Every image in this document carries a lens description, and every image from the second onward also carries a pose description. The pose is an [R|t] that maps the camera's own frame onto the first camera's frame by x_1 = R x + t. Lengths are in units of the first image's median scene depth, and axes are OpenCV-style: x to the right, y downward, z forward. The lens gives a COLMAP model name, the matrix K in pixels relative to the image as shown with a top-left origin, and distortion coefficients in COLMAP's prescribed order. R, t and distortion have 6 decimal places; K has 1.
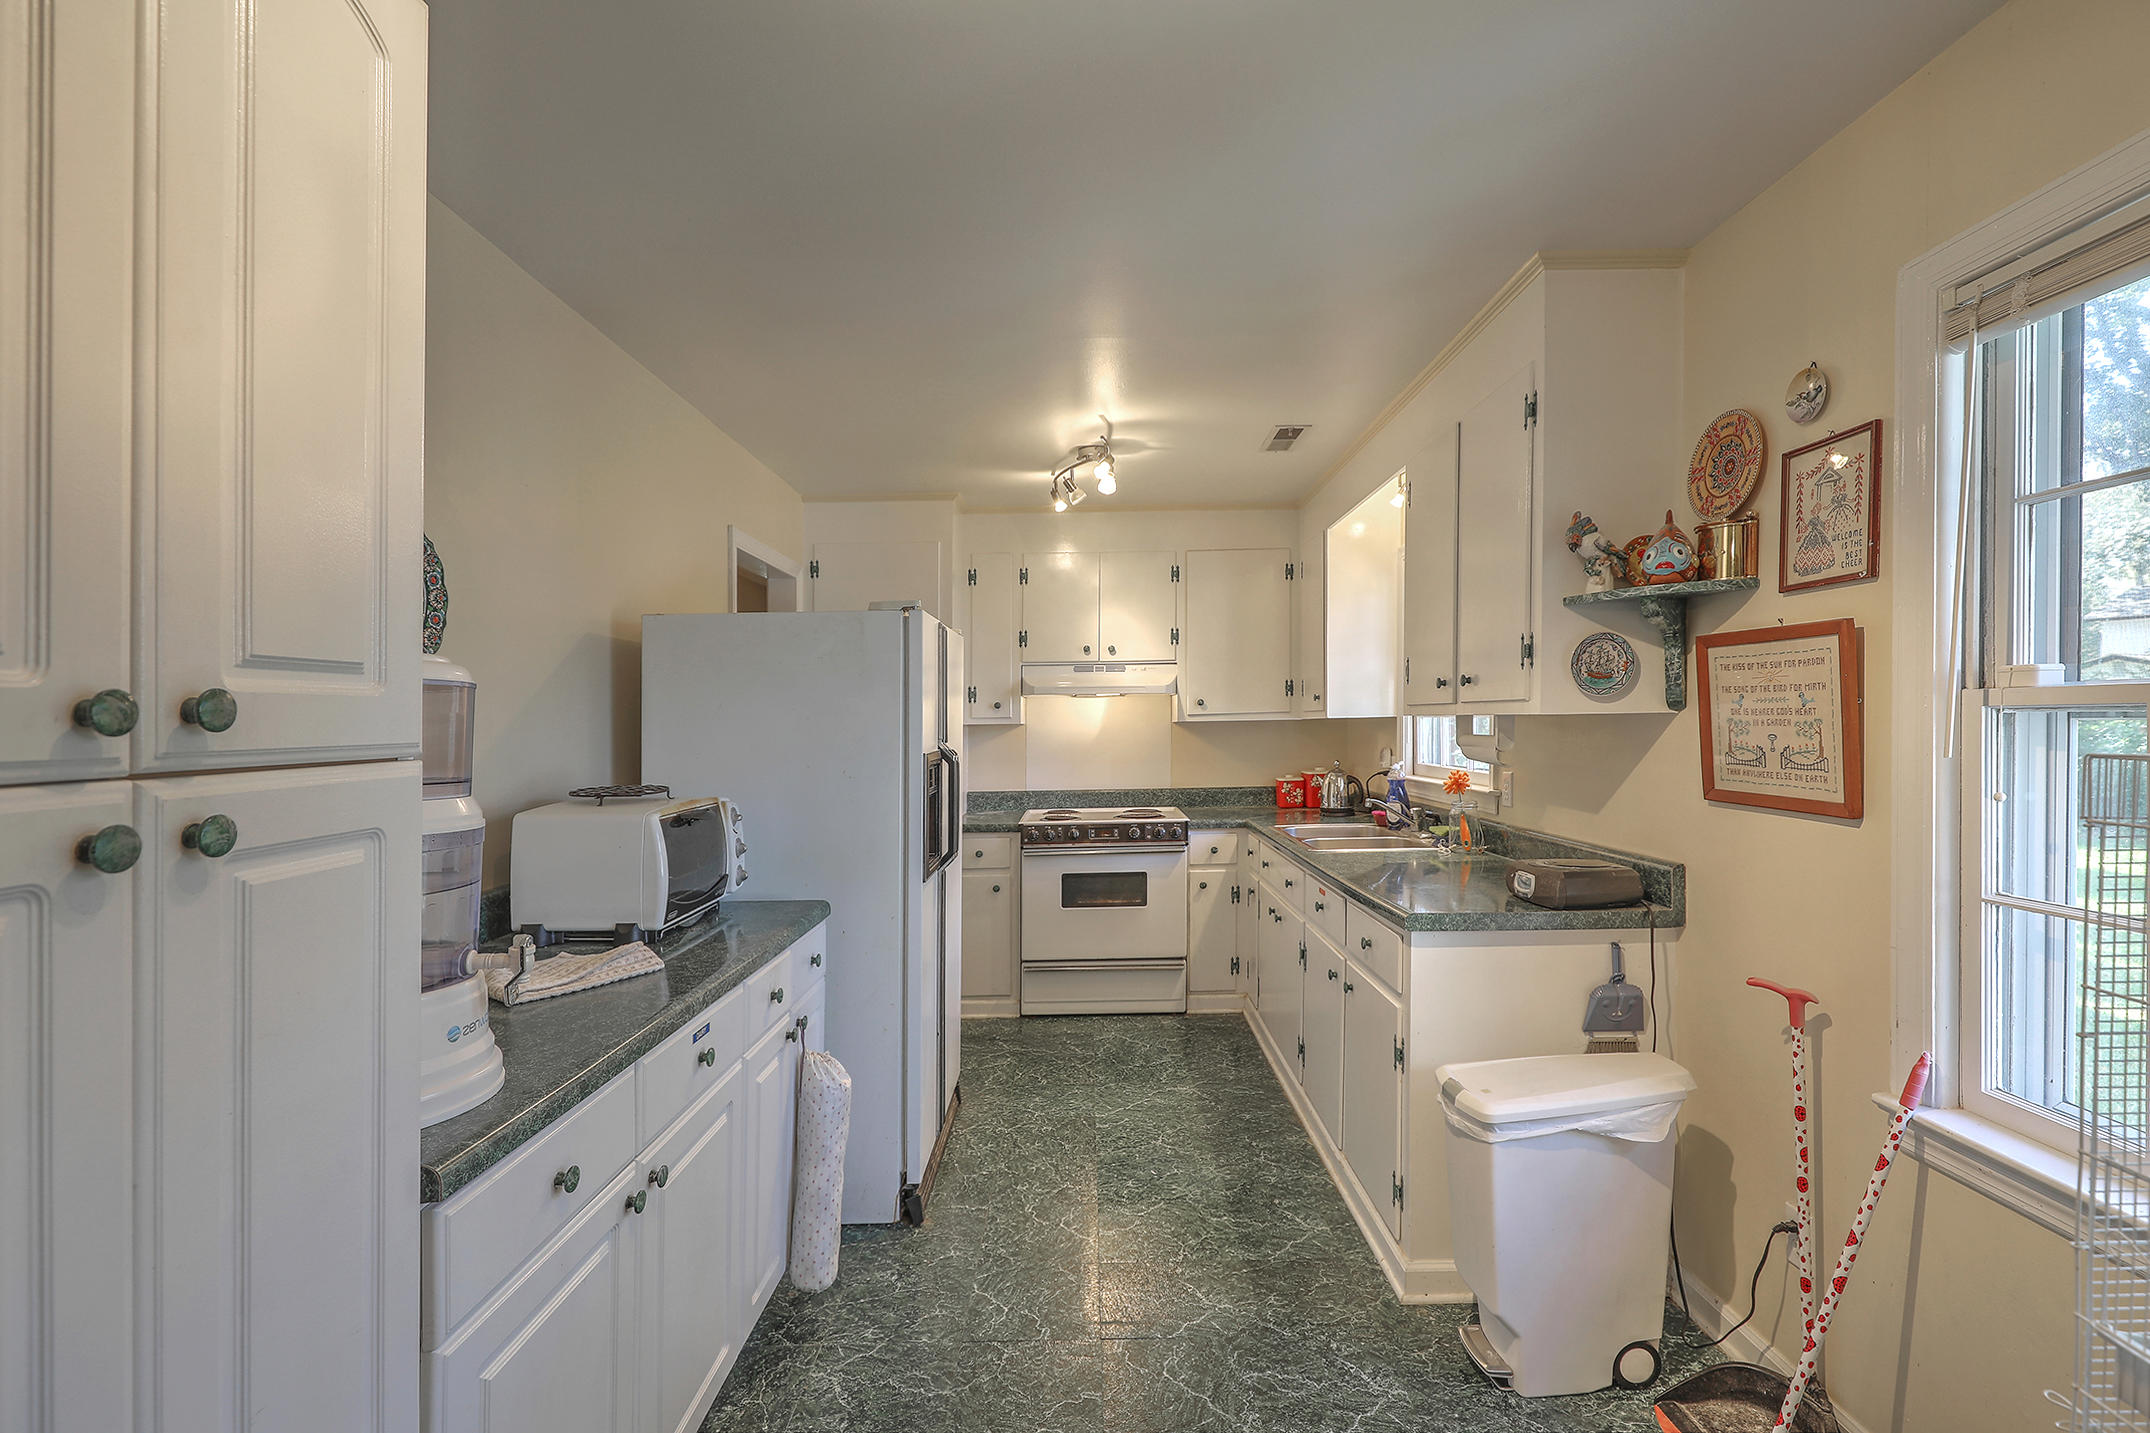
lens RADIAL K [[975.7, 0, 1075.0], [0, 975.7, 716.8], [0, 0, 1]] dist [-0.001487, 0.000131]
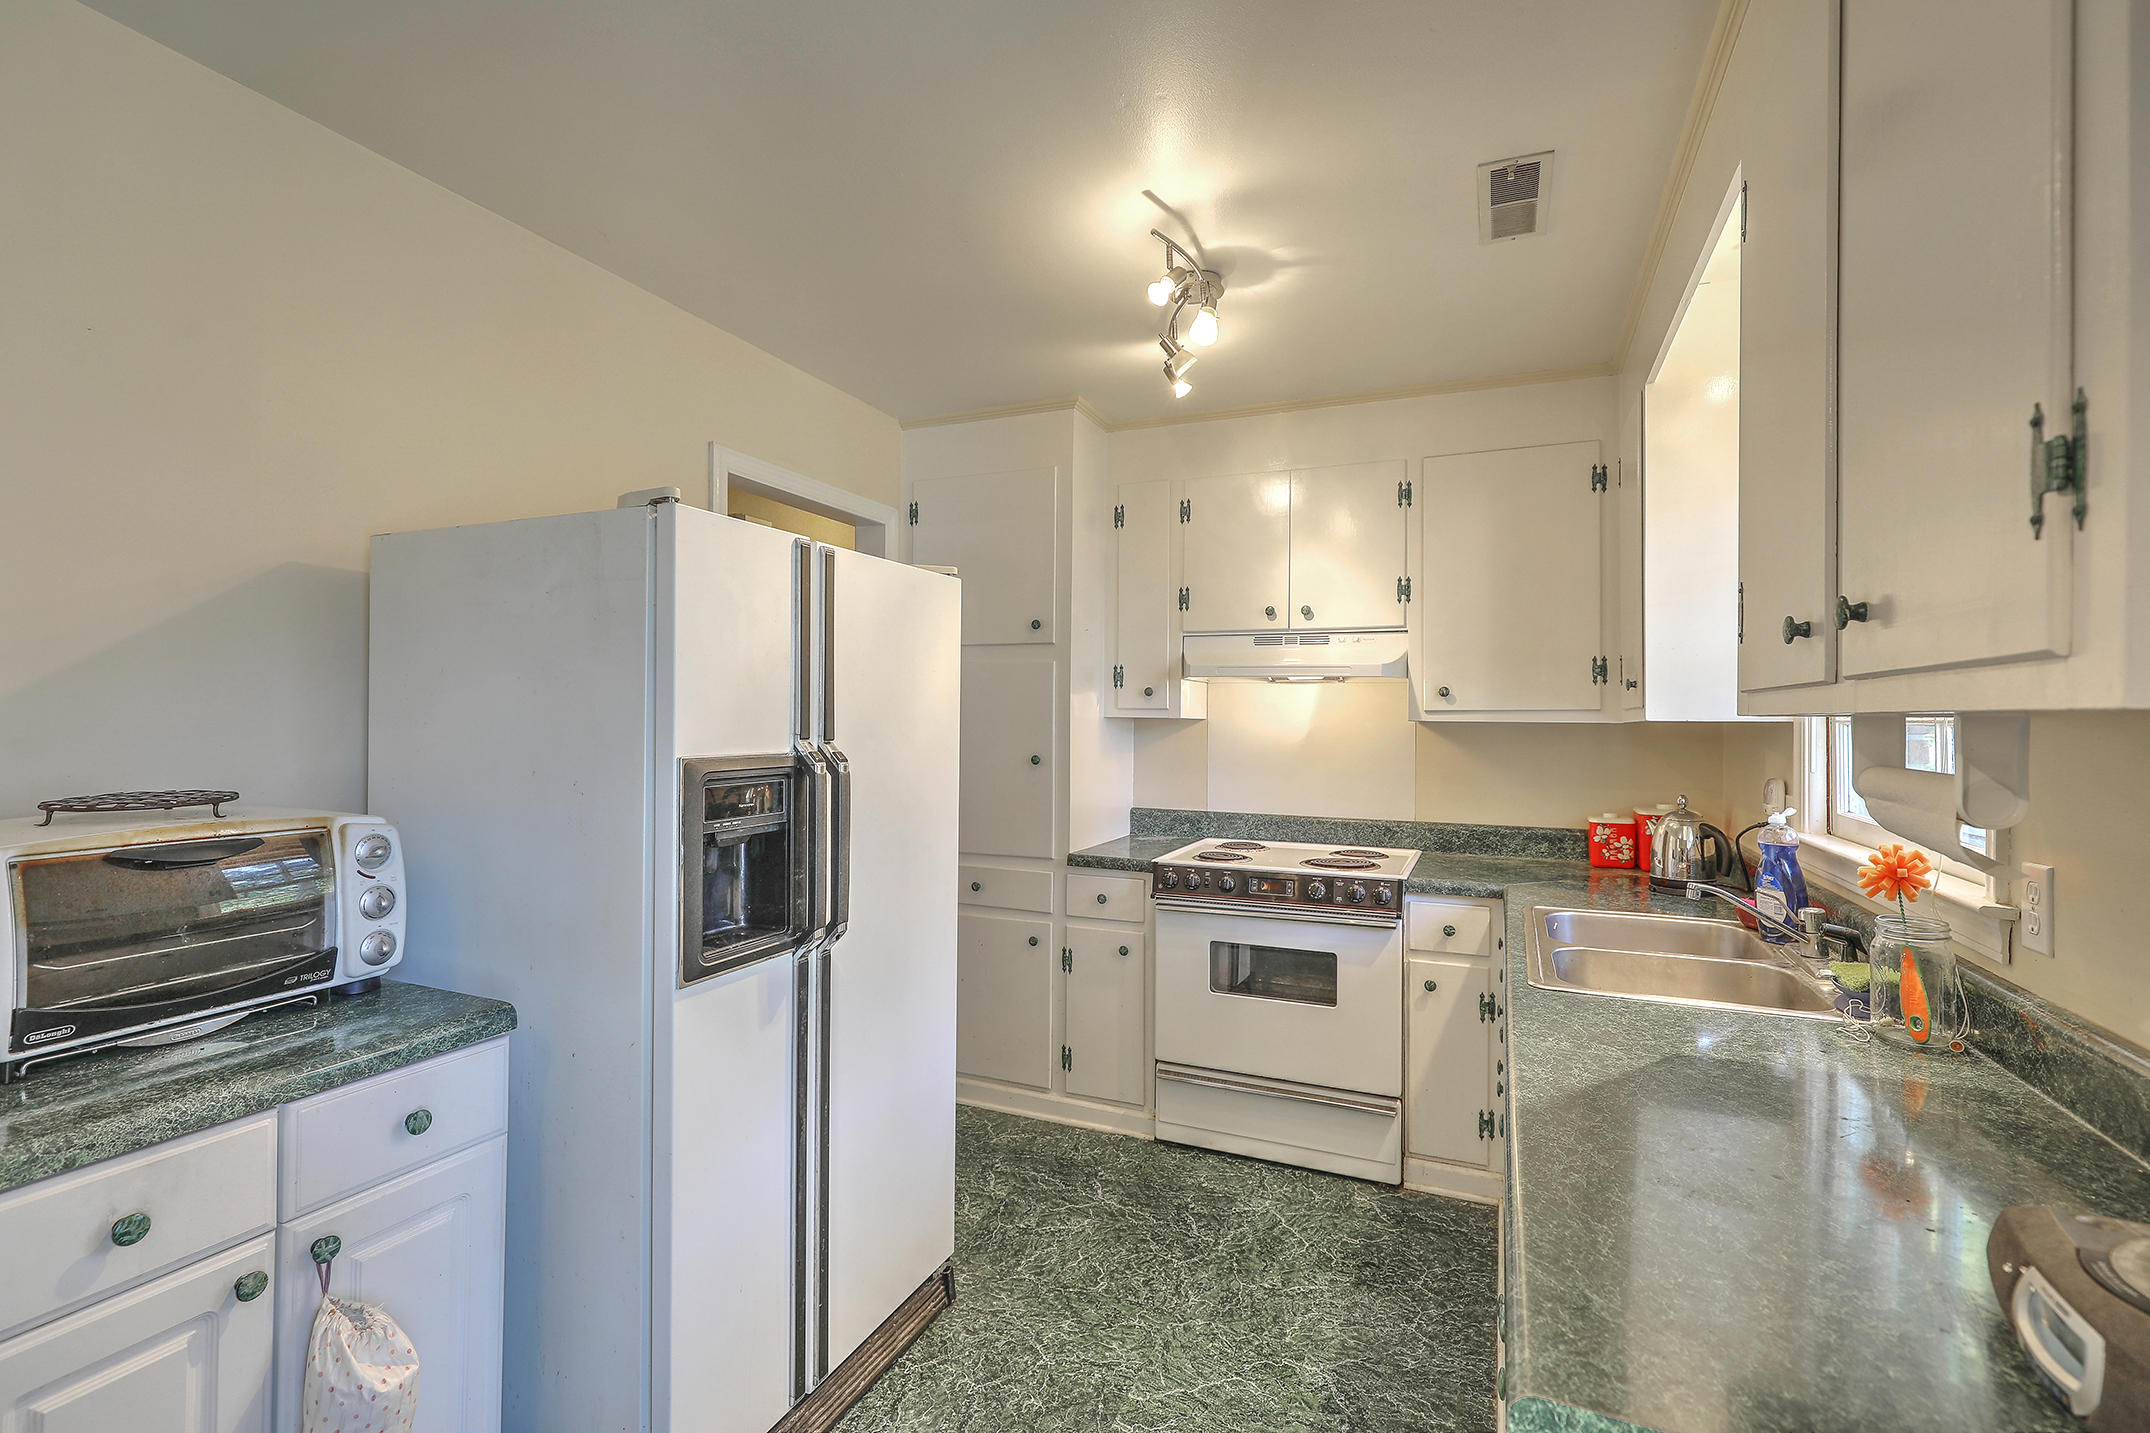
lens RADIAL K [[975.7, 0, 1092.2], [0, 975.7, 680.8], [0, 0, 1]] dist [-0.001487, 0.000131]
pose [[0.925927, 0.011821, -0.377518, 0.162796], [-0.024264, 0.999307, -0.028221, 0.001767], [0.376923, 0.035290, 0.925572, 0.334468]]
